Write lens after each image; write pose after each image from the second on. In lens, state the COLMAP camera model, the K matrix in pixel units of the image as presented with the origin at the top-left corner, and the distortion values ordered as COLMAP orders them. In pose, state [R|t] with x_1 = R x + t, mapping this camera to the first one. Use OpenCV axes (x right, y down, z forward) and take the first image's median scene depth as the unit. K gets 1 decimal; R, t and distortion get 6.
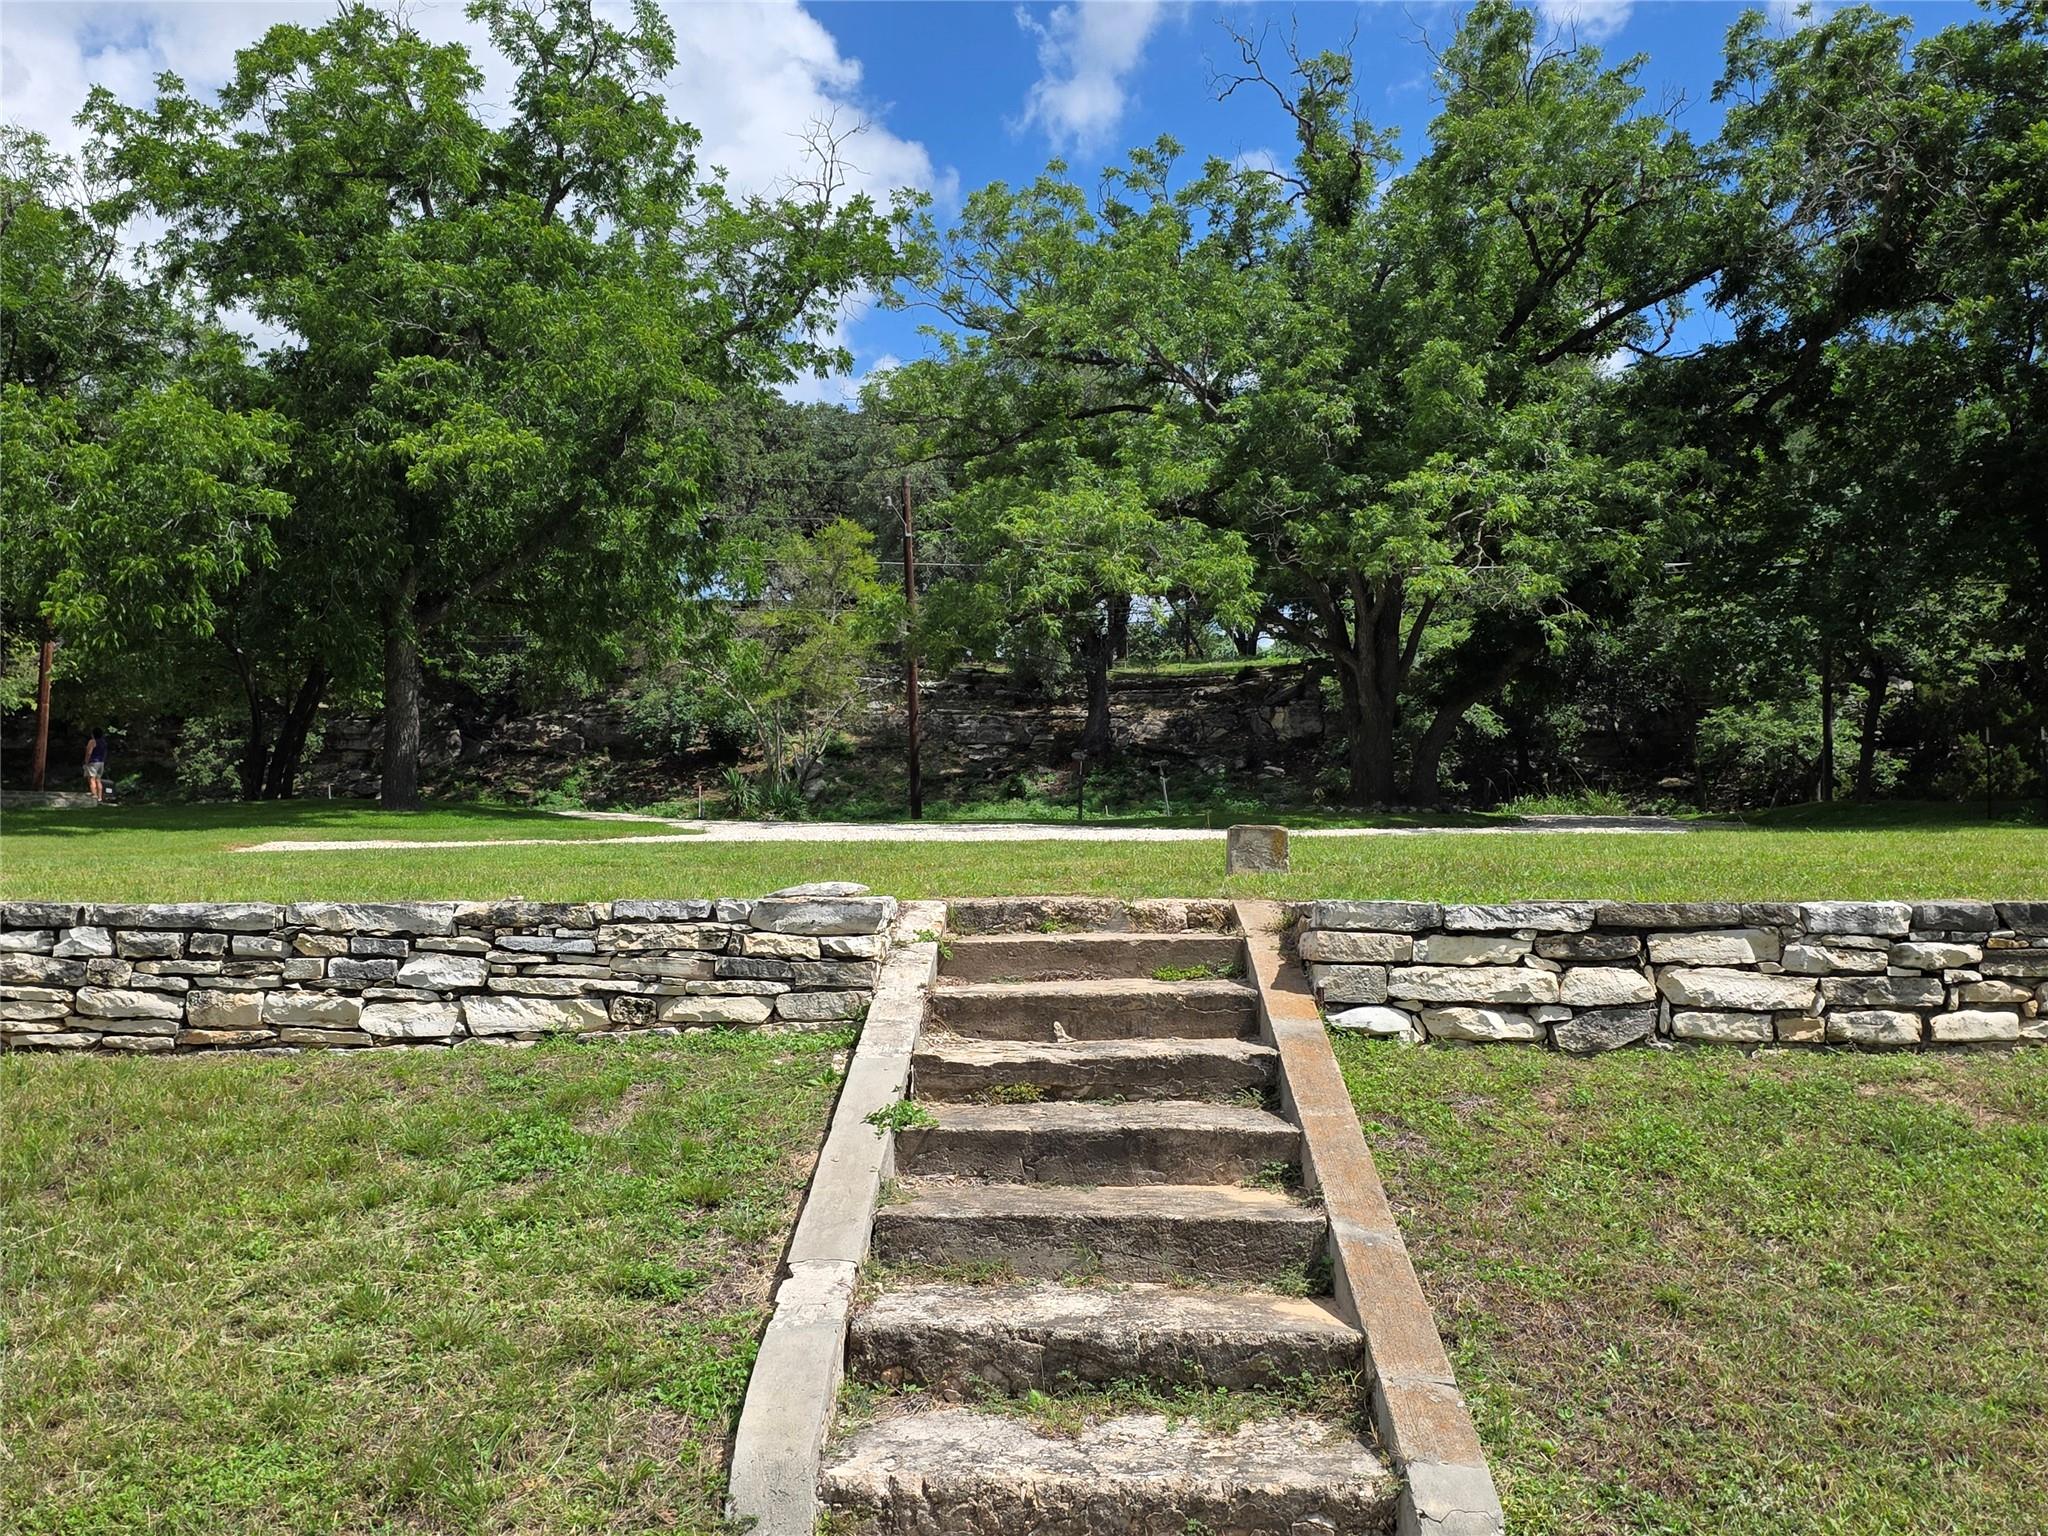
lens RADIAL K [[2105.2, 0, 1024.0], [0, 2105.2, 768.0], [0, 0, 1]] dist [0.288818, -0.856150]
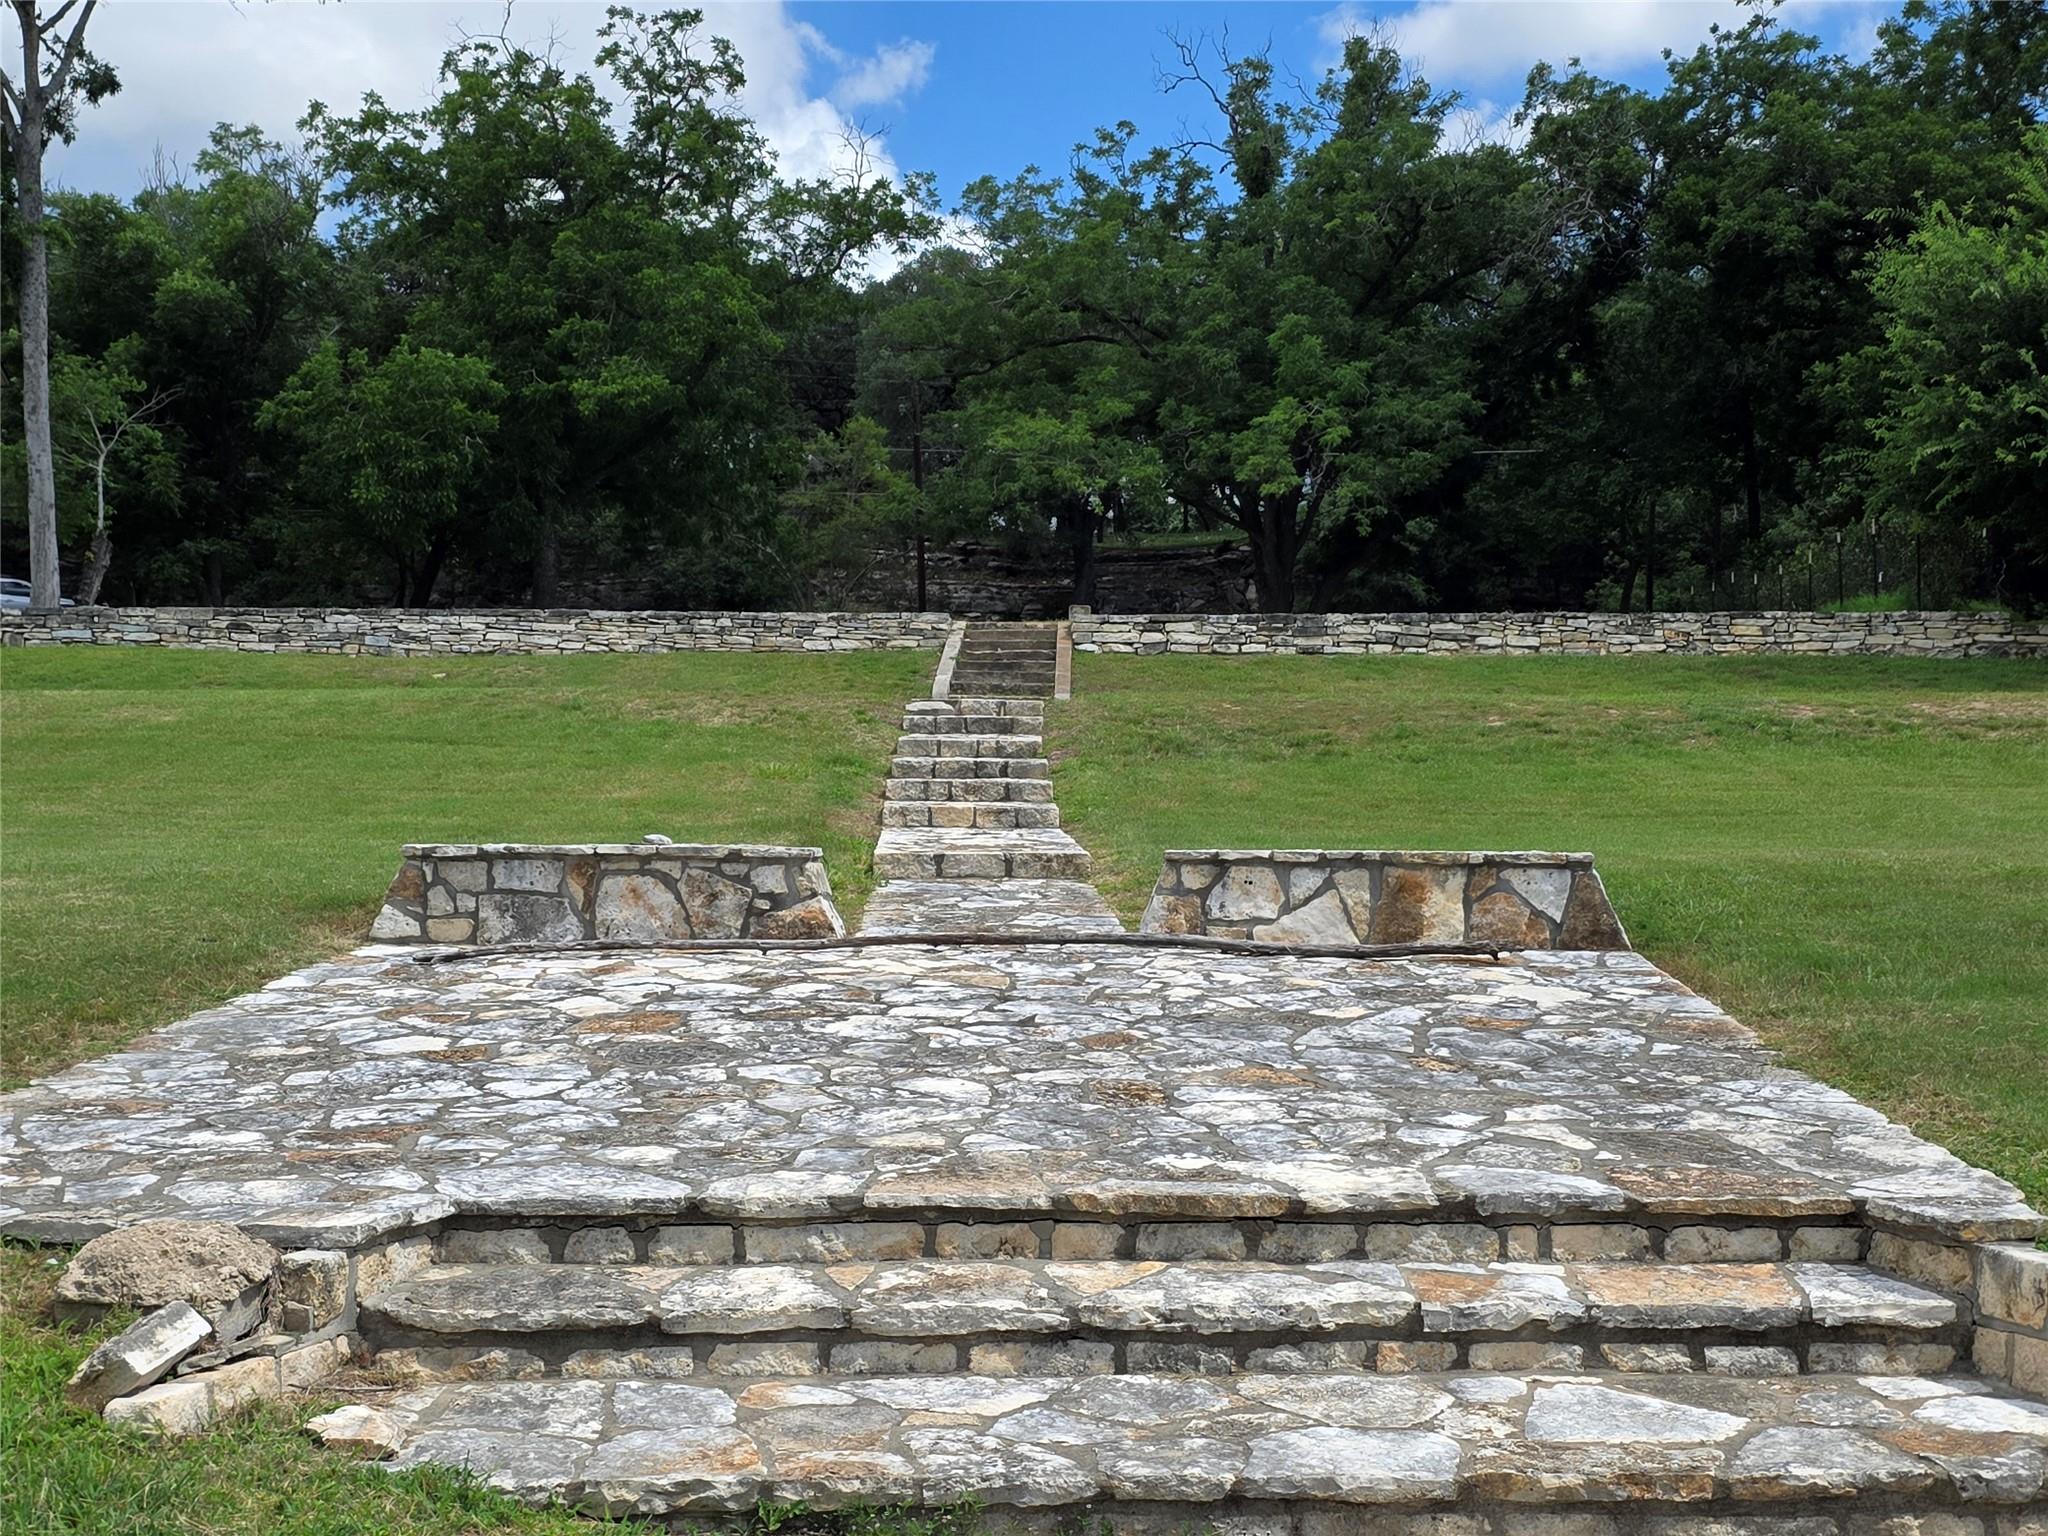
lens RADIAL K [[2855.3, 0, 1024.0], [0, 2855.3, 768.0], [0, 0, 1]] dist [-0.016846, -0.015209]
pose [[0.999982, 0.005929, -0.000226, 0.011719], [-0.005918, 0.999391, 0.034398, 0.030724], [0.000430, -0.034396, 0.999408, -0.736321]]
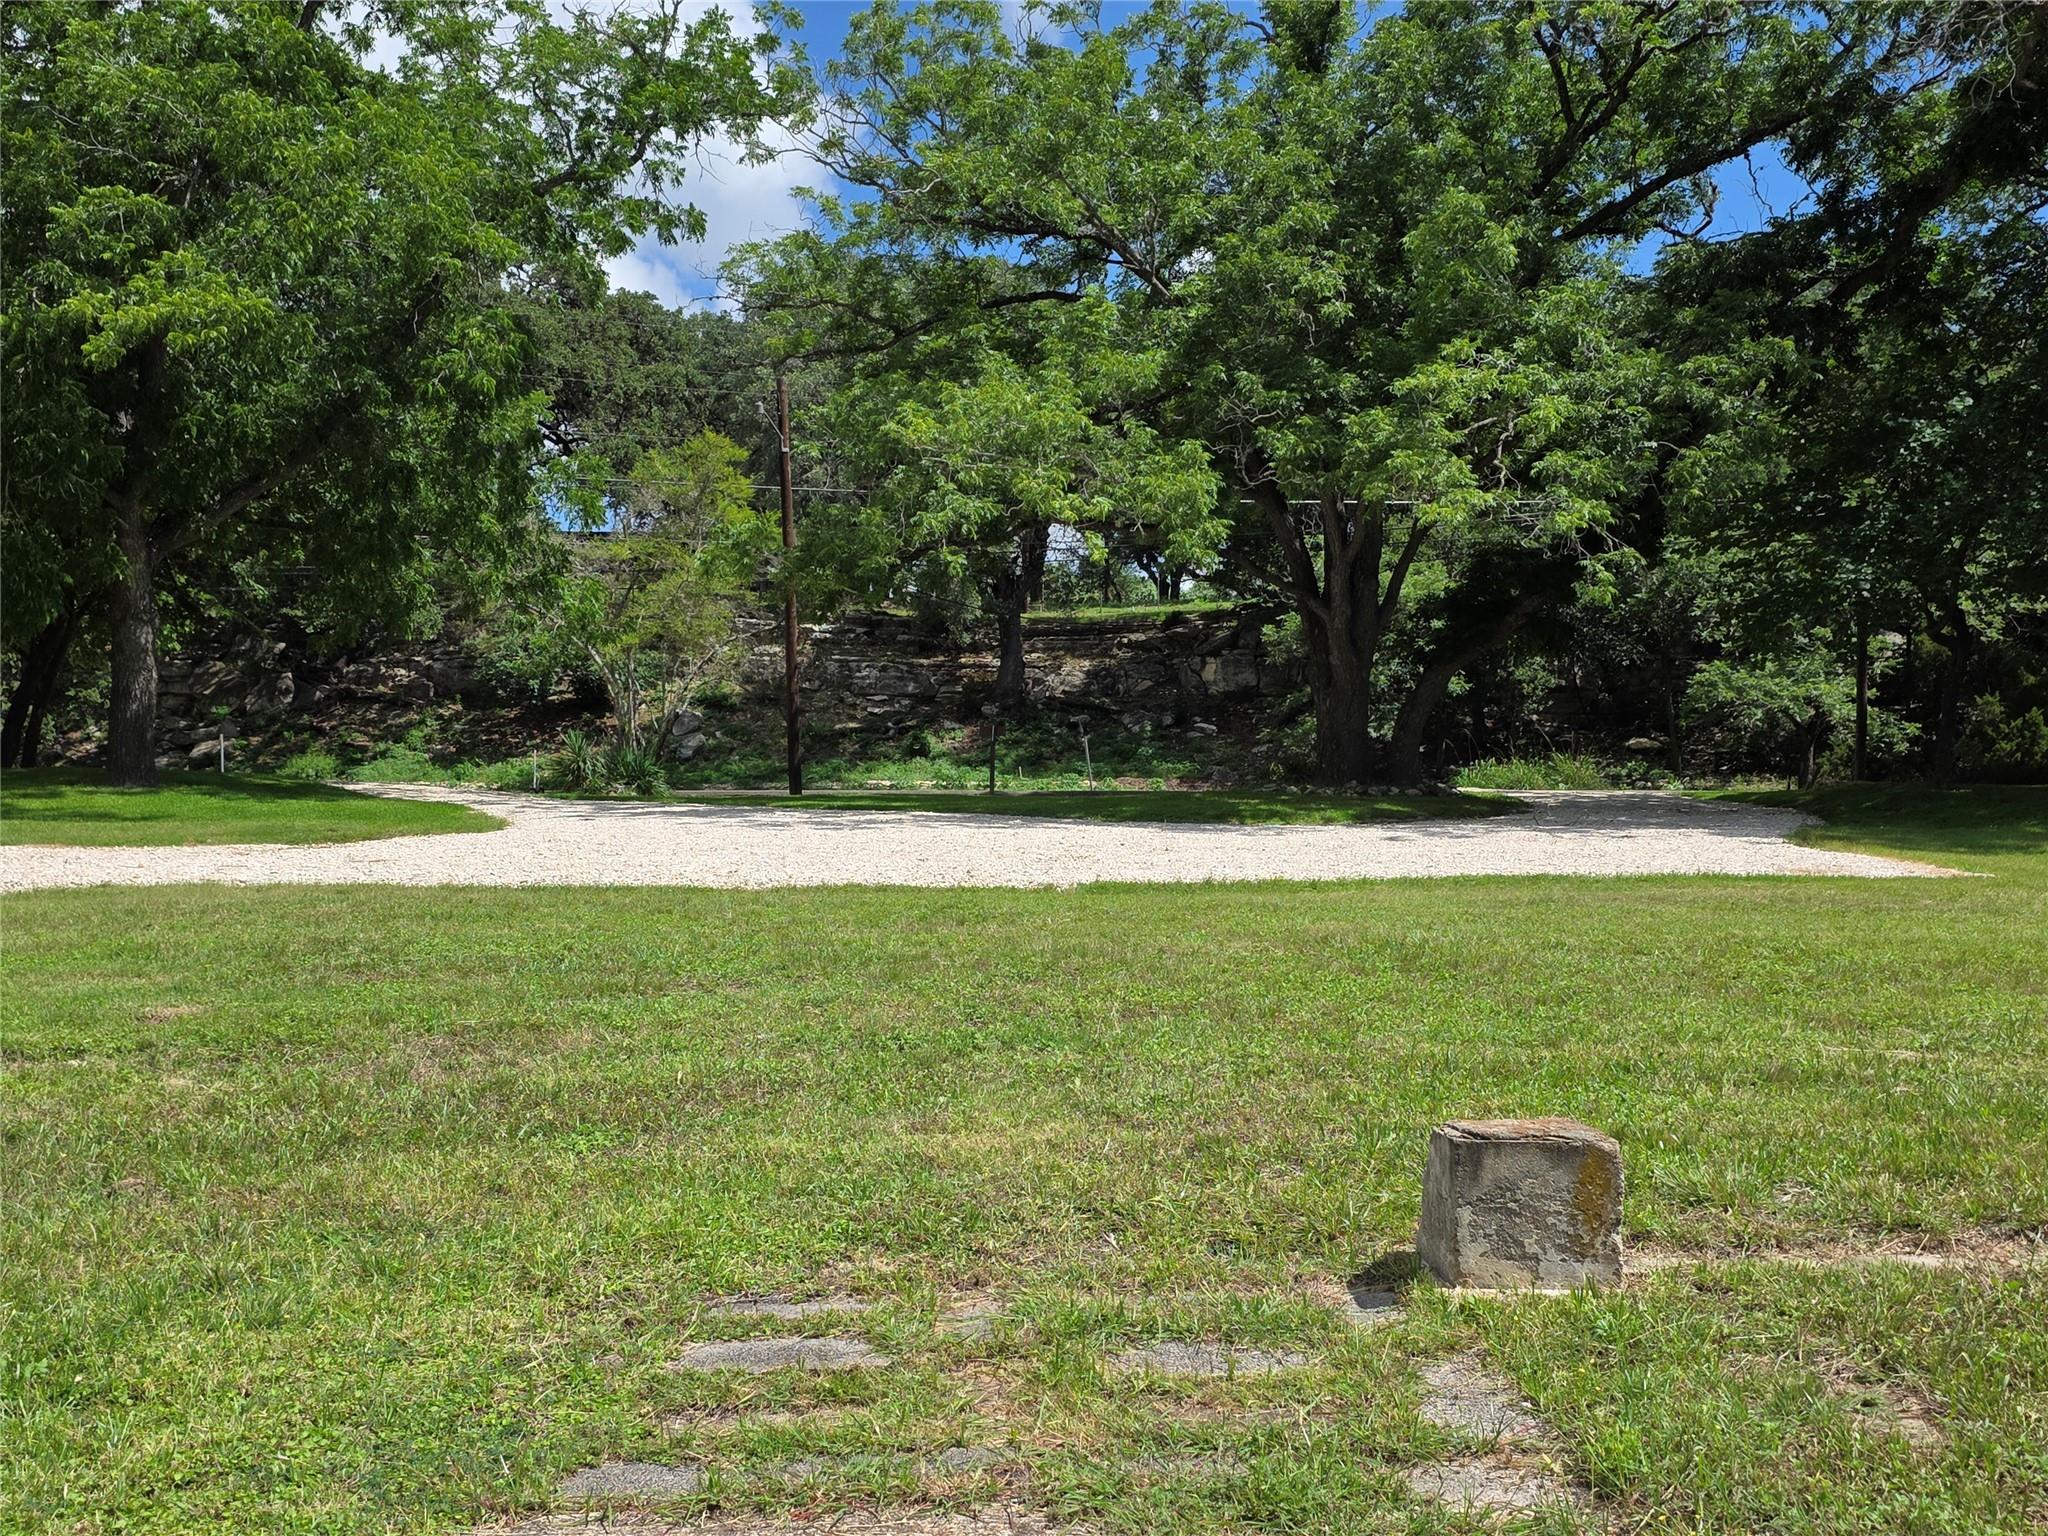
lens RADIAL K [[2105.2, 0, 1024.0], [0, 2105.2, 768.0], [0, 0, 1]] dist [0.288818, -0.856150]
pose [[0.999074, 0.006302, 0.042552, 0.004777], [-0.007489, 0.999586, 0.027787, -0.011289], [-0.042359, -0.028080, 0.998708, 0.190358]]
